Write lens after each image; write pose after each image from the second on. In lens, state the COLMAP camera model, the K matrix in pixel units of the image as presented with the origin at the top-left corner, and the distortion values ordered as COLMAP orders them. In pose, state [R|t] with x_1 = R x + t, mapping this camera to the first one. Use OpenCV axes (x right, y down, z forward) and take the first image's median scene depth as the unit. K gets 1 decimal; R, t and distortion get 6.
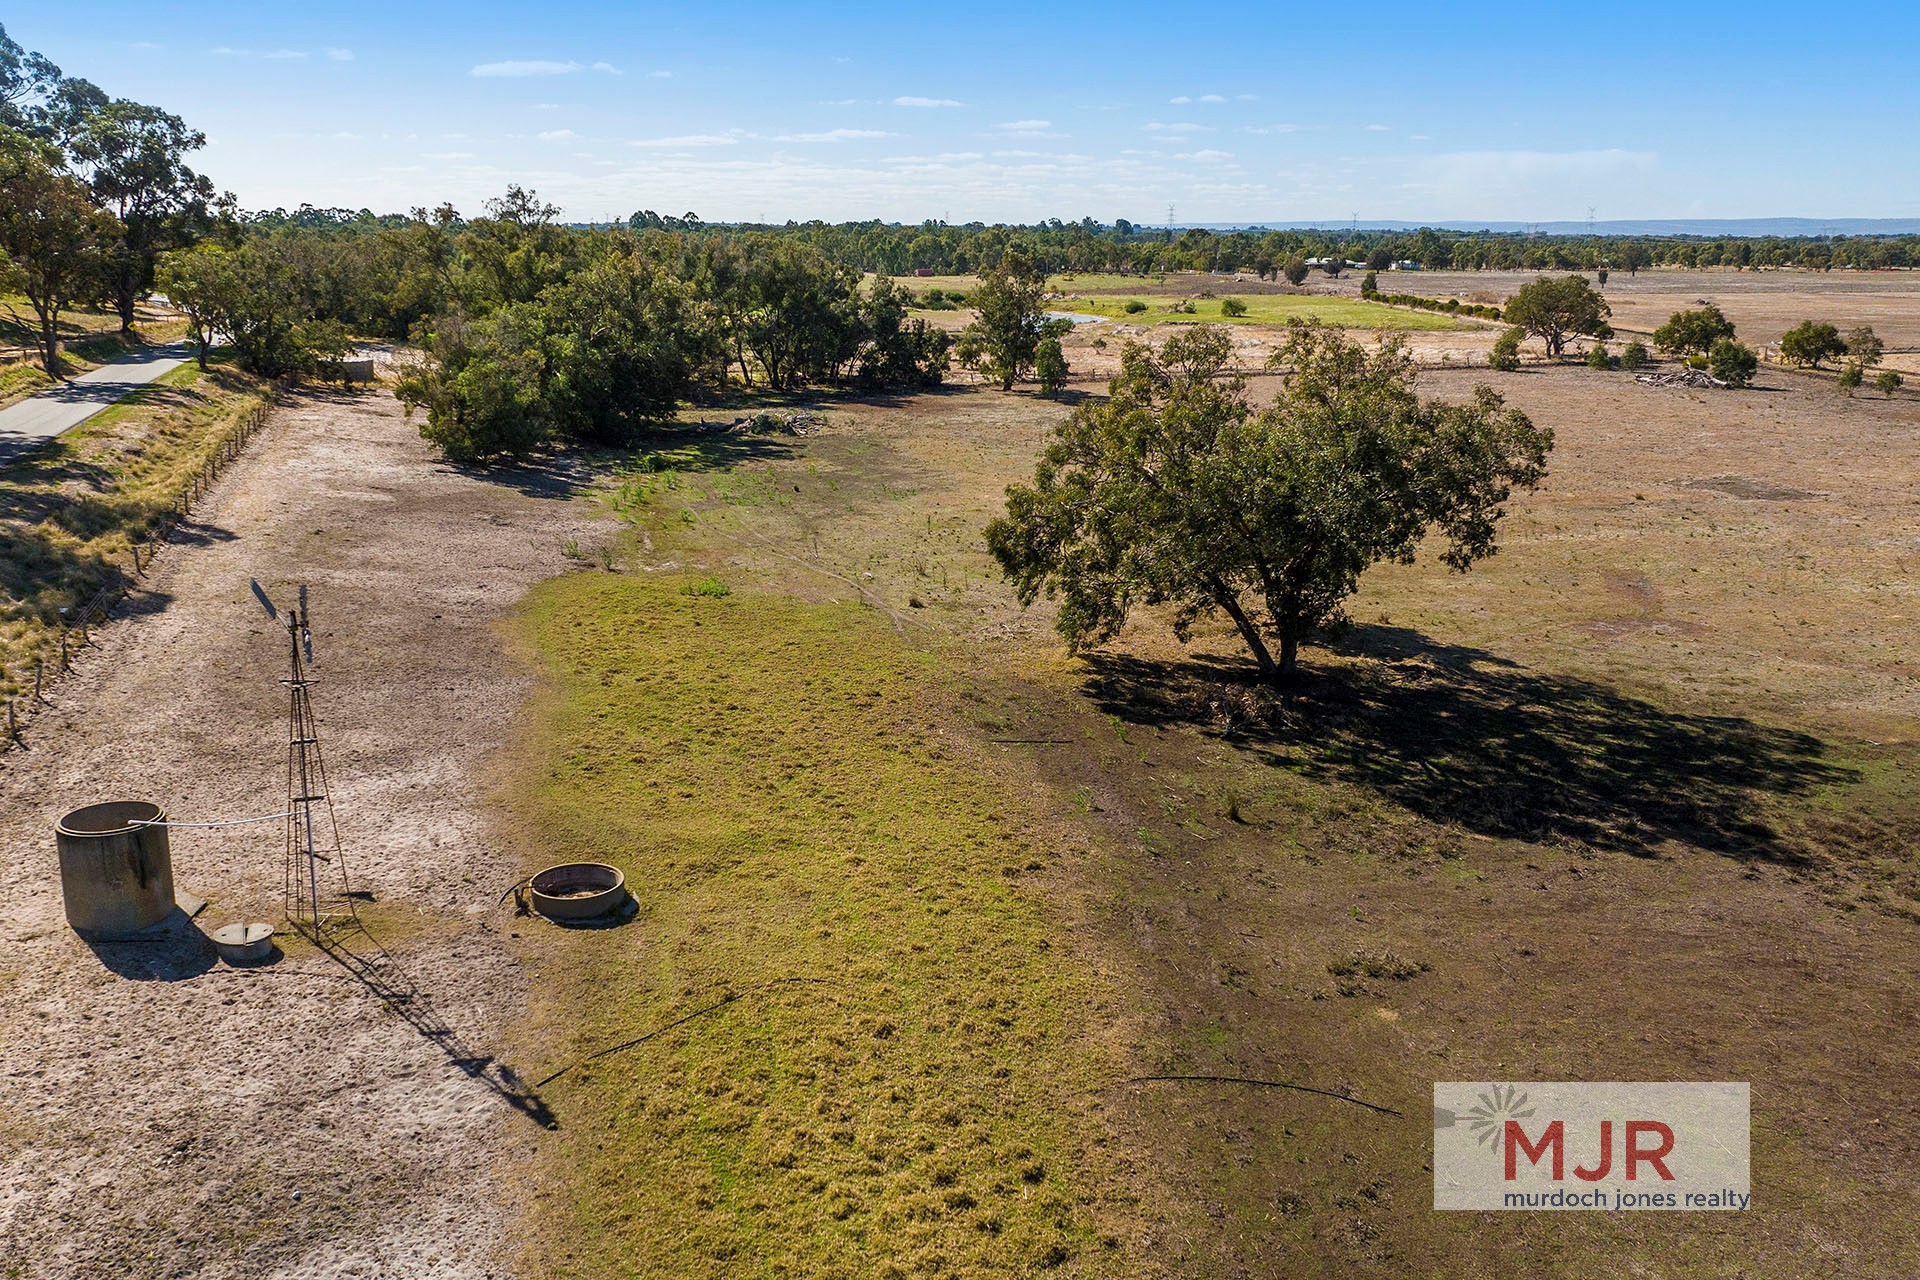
lens RADIAL K [[1606.6, 0, 955.7], [0, 1606.6, 650.8], [0, 0, 1]] dist [-0.010748, -0.017782]
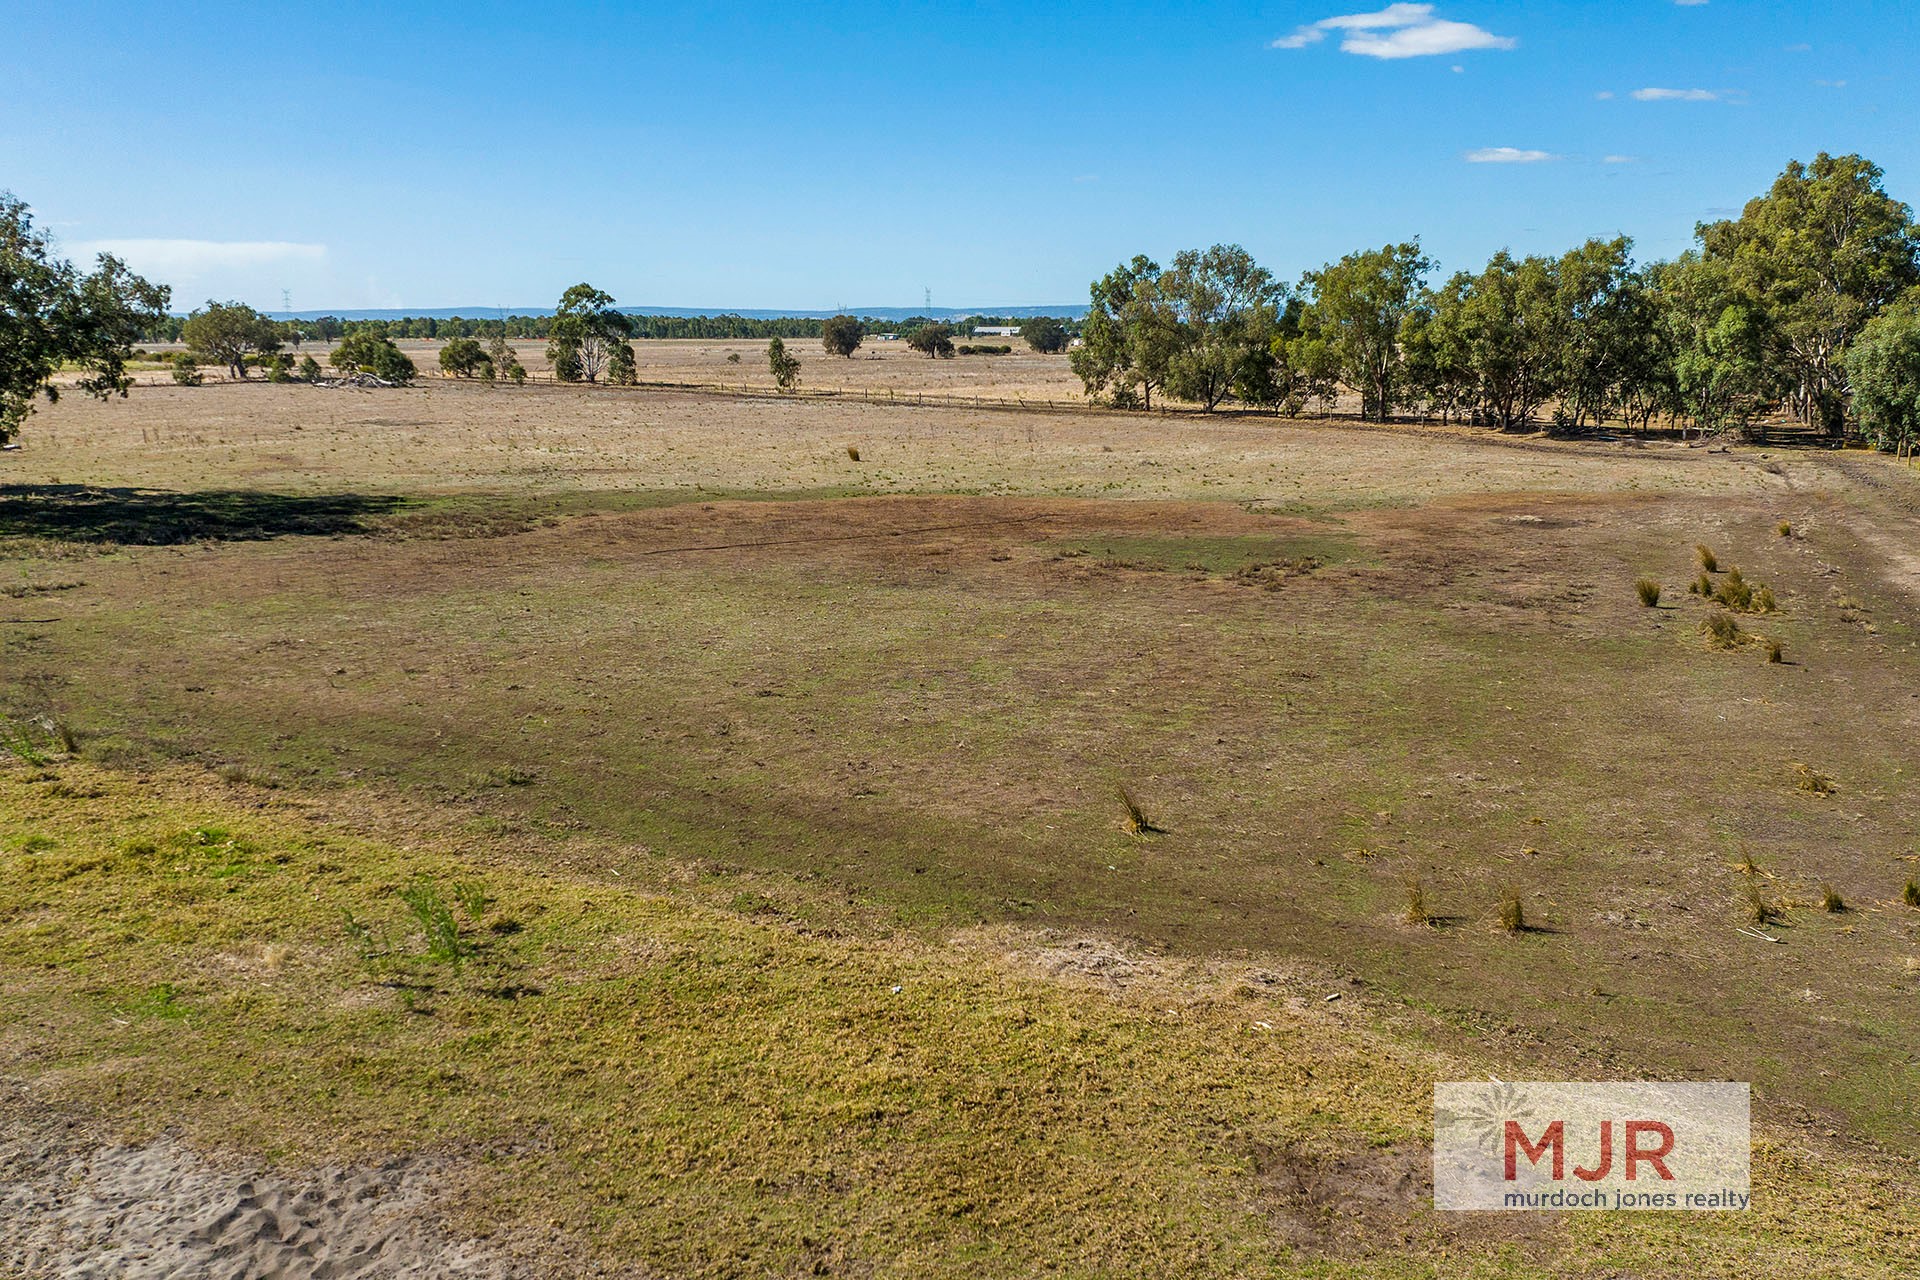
lens RADIAL K [[1606.6, 0, 955.7], [0, 1606.6, 650.8], [0, 0, 1]] dist [-0.010748, -0.017782]
pose [[0.730847, -0.138384, 0.668366, -0.042894], [0.174229, 0.984615, 0.013345, 0.209627], [-0.659930, 0.106696, 0.743713, -0.268125]]
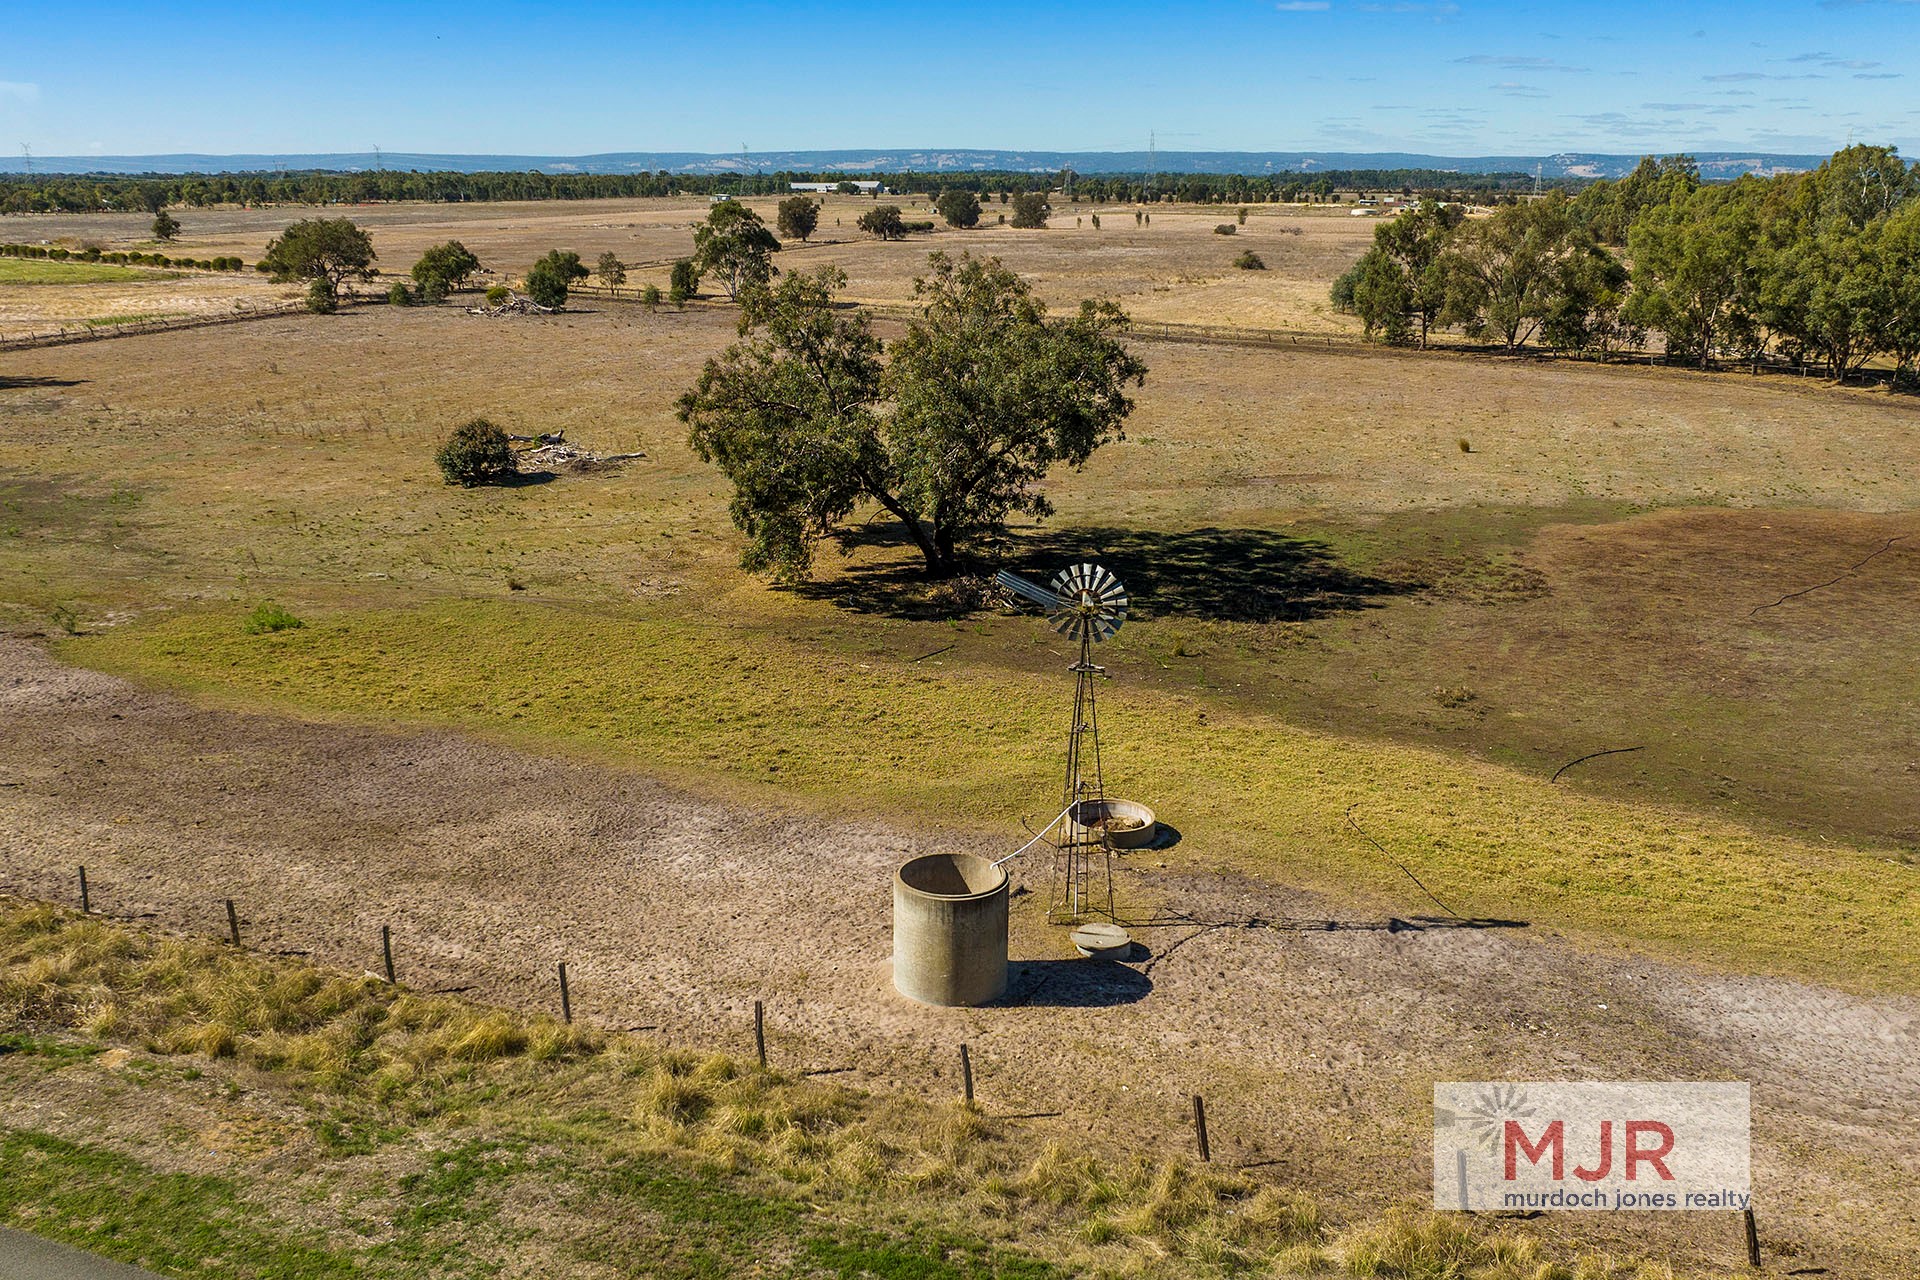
lens RADIAL K [[1606.6, 0, 955.7], [0, 1606.6, 650.8], [0, 0, 1]] dist [-0.010748, -0.017782]
pose [[0.622562, -0.228468, 0.748478, -0.626306], [0.200807, 0.971049, 0.129381, -0.069488], [-0.756368, 0.069752, 0.650416, 0.229250]]
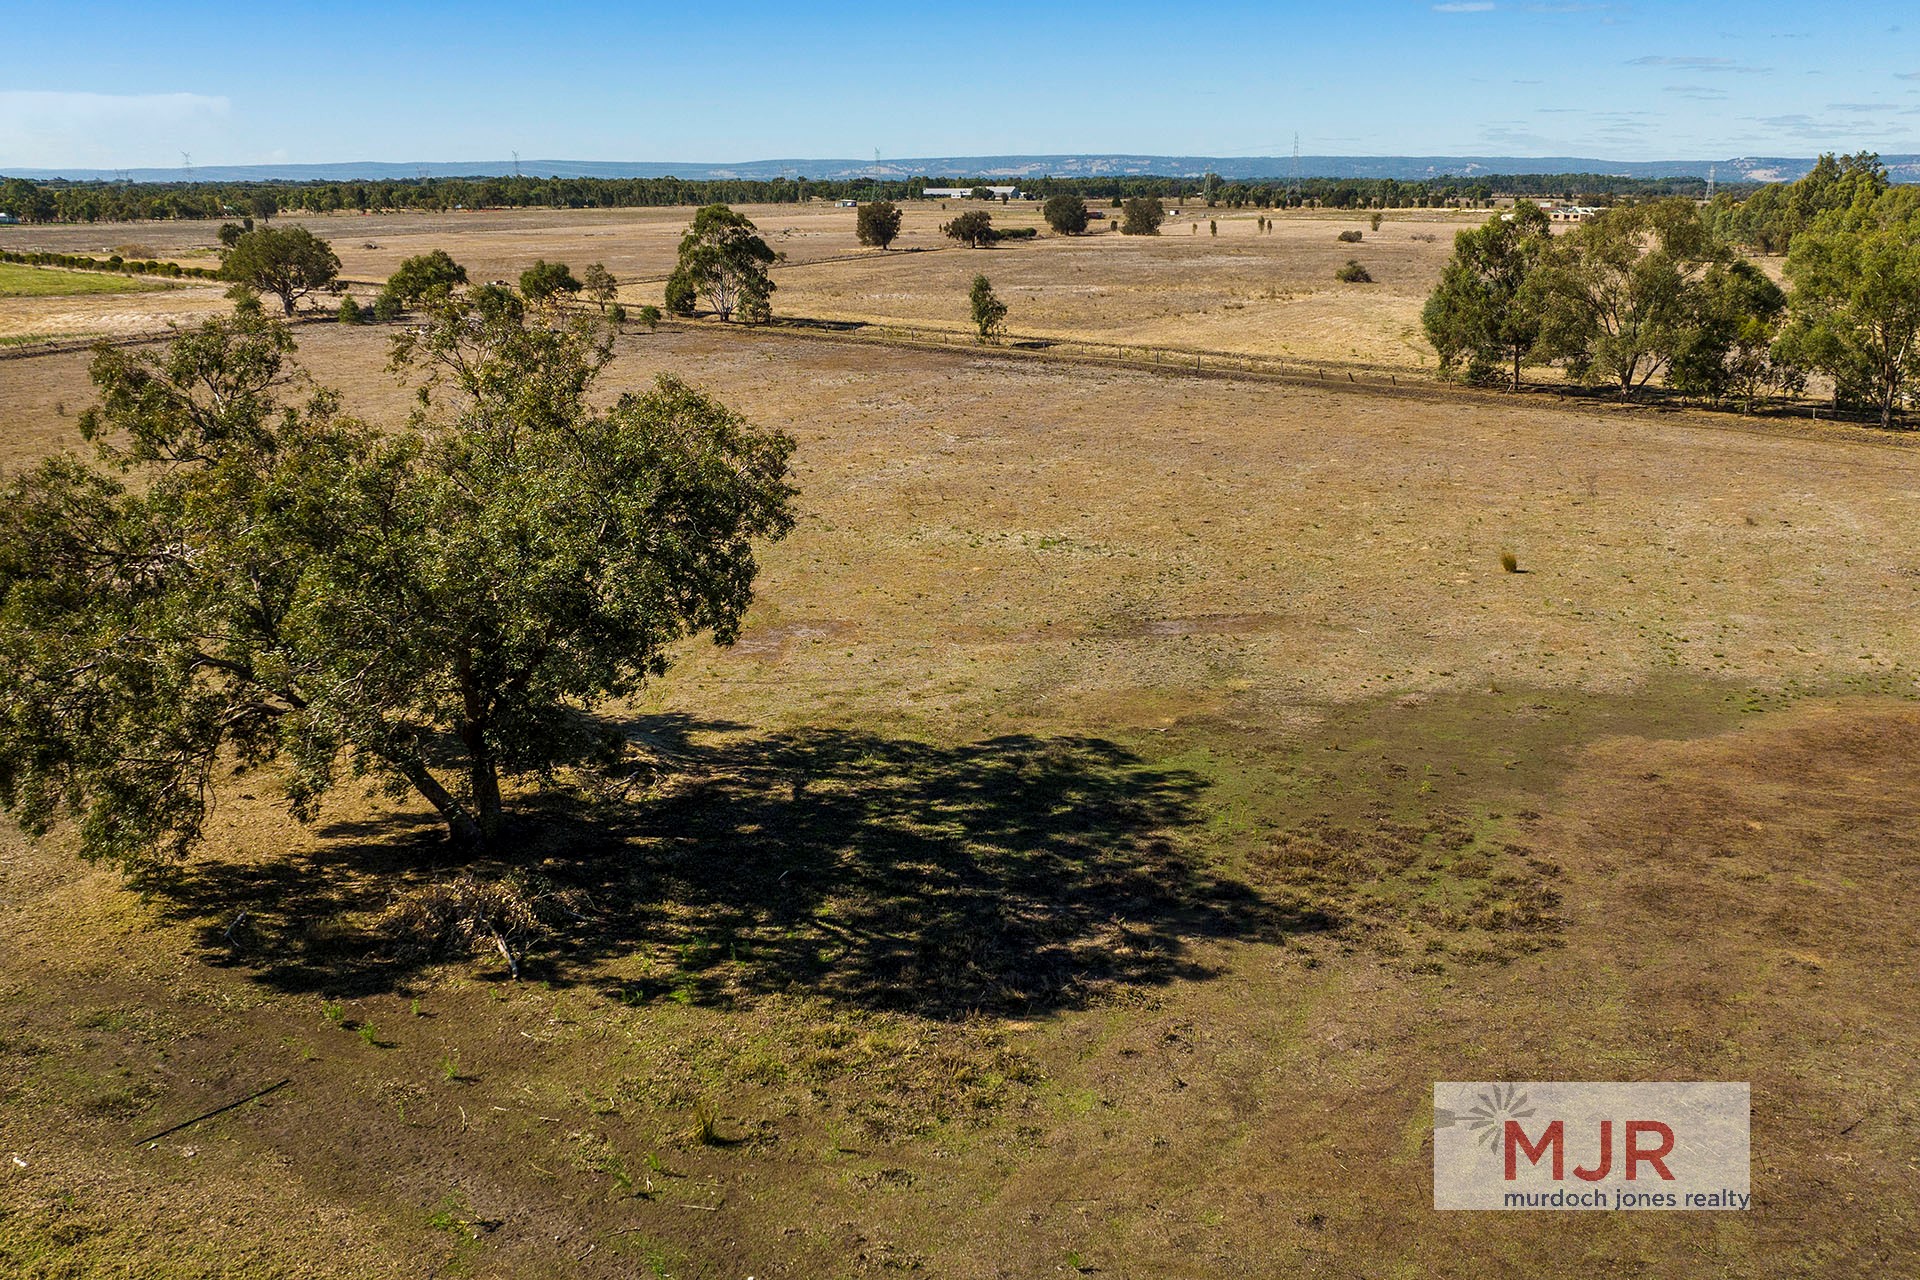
lens RADIAL K [[1606.6, 0, 955.7], [0, 1606.6, 650.8], [0, 0, 1]] dist [-0.010748, -0.017782]
pose [[0.692224, -0.210697, 0.690241, -0.099798], [0.188878, 0.975988, 0.108502, -0.087634], [-0.696528, 0.055263, 0.715398, 0.358204]]
